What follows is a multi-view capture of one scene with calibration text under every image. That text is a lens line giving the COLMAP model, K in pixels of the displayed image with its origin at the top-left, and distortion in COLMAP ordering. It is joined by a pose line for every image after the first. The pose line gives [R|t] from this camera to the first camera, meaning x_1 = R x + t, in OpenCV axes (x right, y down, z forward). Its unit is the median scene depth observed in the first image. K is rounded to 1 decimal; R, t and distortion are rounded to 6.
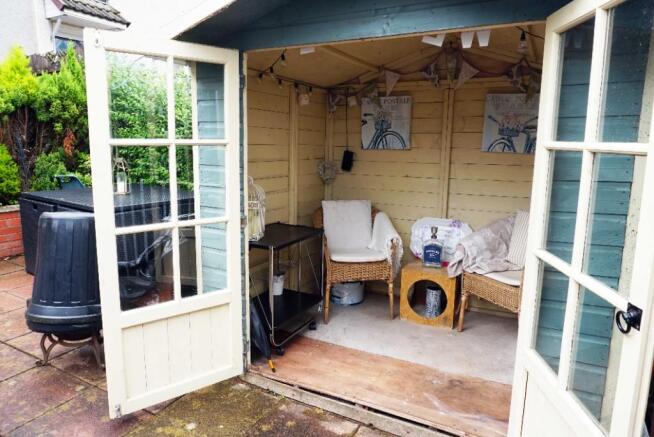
lens RADIAL K [[439.9, 0, 325.8], [0, 439.9, 219.3], [0, 0, 1]] dist [-0.051434, 0.034576]
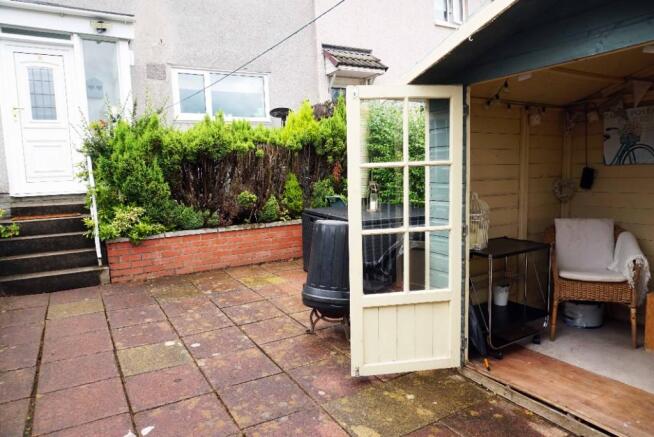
lens RADIAL K [[439.9, 0, 325.8], [0, 439.9, 219.3], [0, 0, 1]] dist [-0.051434, 0.034576]
pose [[0.847111, 0.015822, -0.531180, 0.104563], [-0.047877, 0.997764, -0.046633, 0.042566], [0.529254, 0.064934, 0.845975, -0.151289]]
